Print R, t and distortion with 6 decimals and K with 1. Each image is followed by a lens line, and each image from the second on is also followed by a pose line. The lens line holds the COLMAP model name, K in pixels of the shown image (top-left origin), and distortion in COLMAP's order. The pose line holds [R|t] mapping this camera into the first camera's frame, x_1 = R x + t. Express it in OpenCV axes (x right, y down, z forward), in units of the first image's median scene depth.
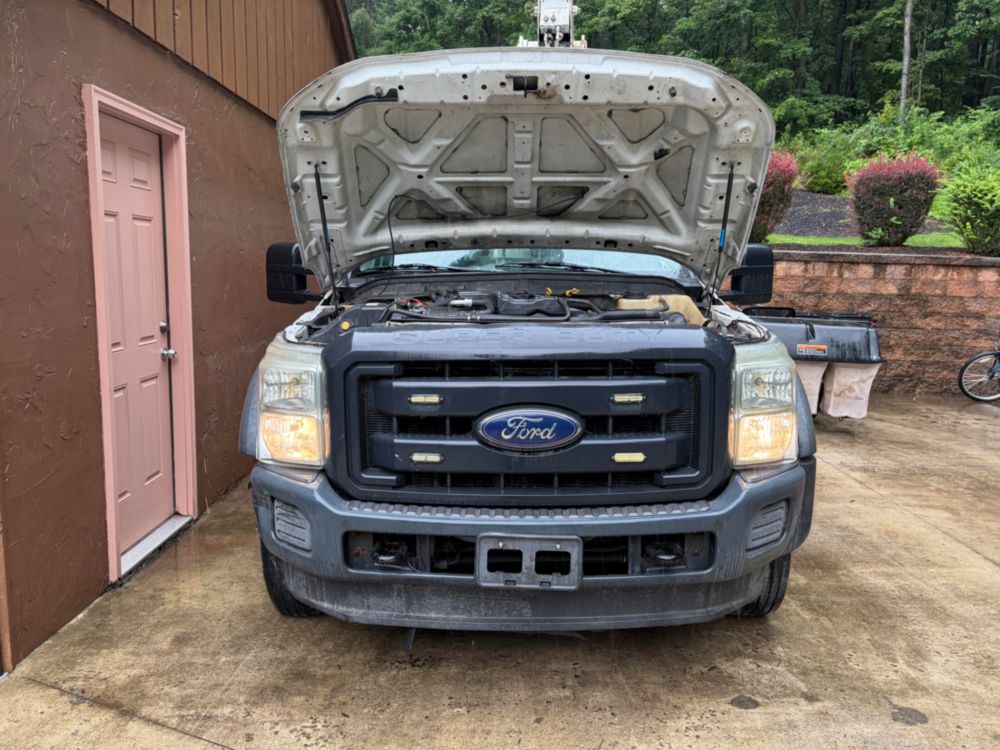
lens RADIAL K [[749.6, 0, 499.0], [0, 749.6, 380.1], [0, 0, 1]] dist [0.055406, -0.061790]
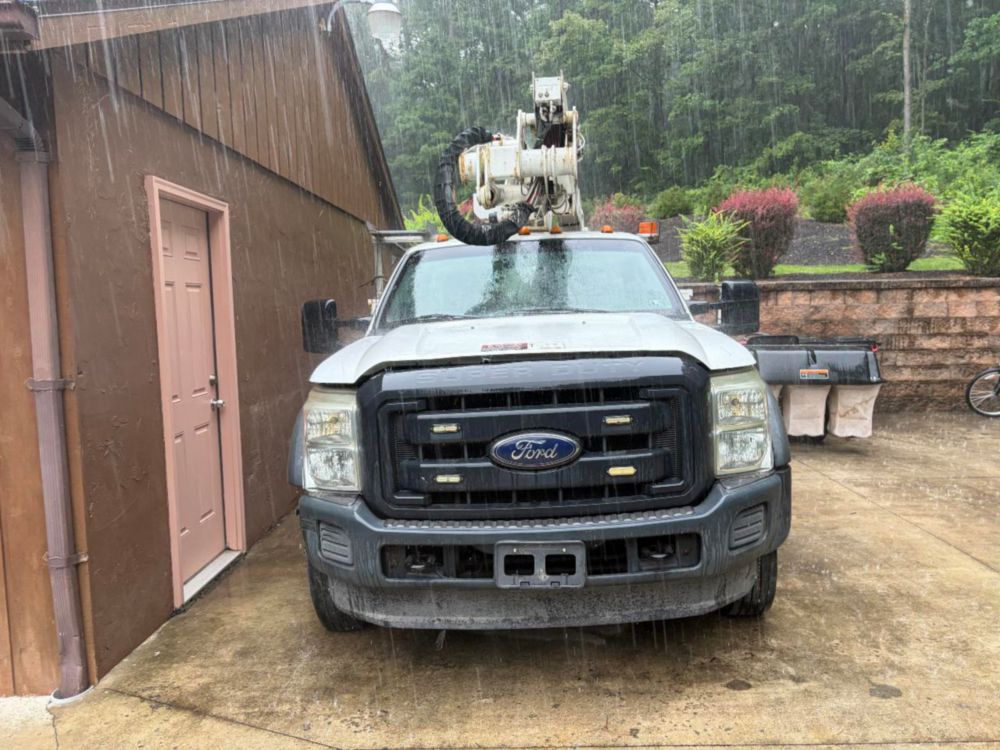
lens RADIAL K [[753.5, 0, 511.1], [0, 753.5, 379.8], [0, 0, 1]] dist [0.025211, -0.003923]
pose [[0.998725, -0.046661, -0.019288, 0.025586], [0.045544, 0.997461, -0.054754, 0.015181], [0.021794, 0.053806, 0.998314, -0.150773]]
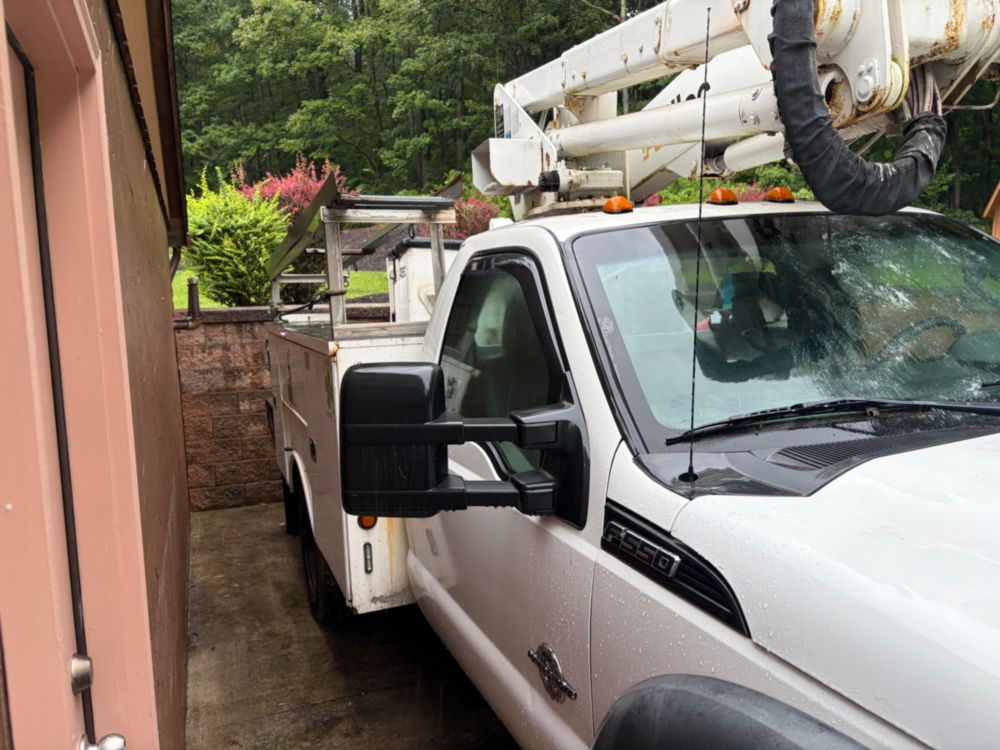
lens RADIAL K [[749.6, 0, 499.0], [0, 749.6, 380.1], [0, 0, 1]] dist [0.055406, -0.061790]
pose [[0.922613, -0.100266, 0.372466, -0.544313], [0.121065, 0.992102, -0.032814, -0.224161], [-0.366235, 0.075367, 0.927465, 0.894796]]
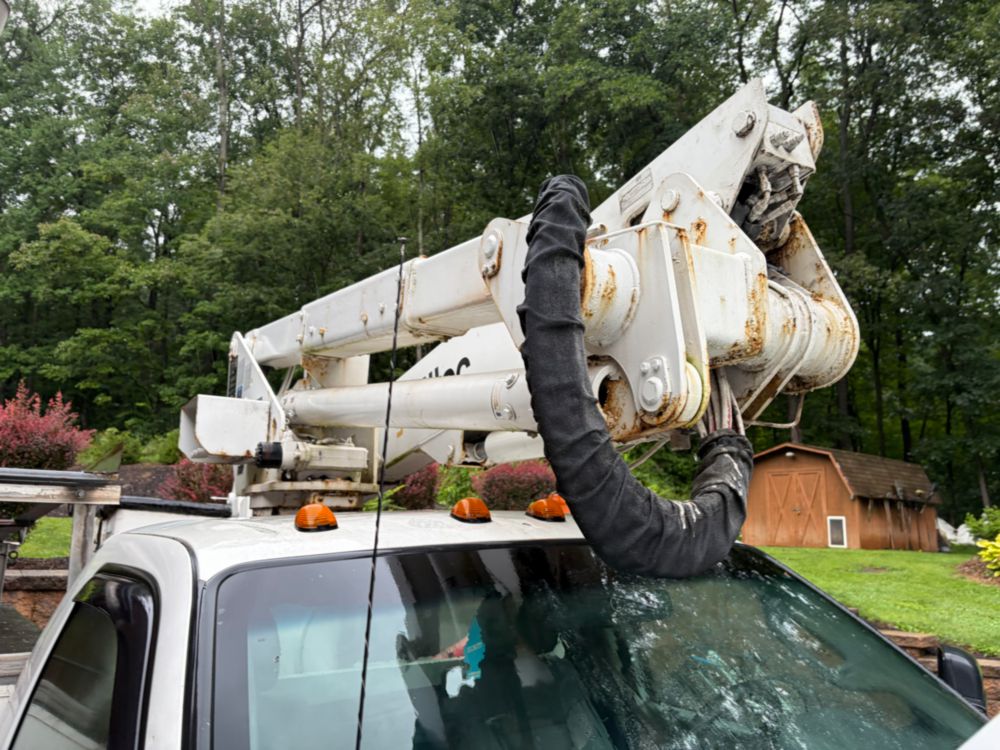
lens RADIAL K [[749.6, 0, 499.0], [0, 749.6, 380.1], [0, 0, 1]] dist [0.055406, -0.061790]
pose [[0.788003, 0.109040, 0.605938, -0.356212], [0.116165, 0.940182, -0.320256, -0.318044], [-0.604613, 0.322752, 0.728200, 1.067897]]
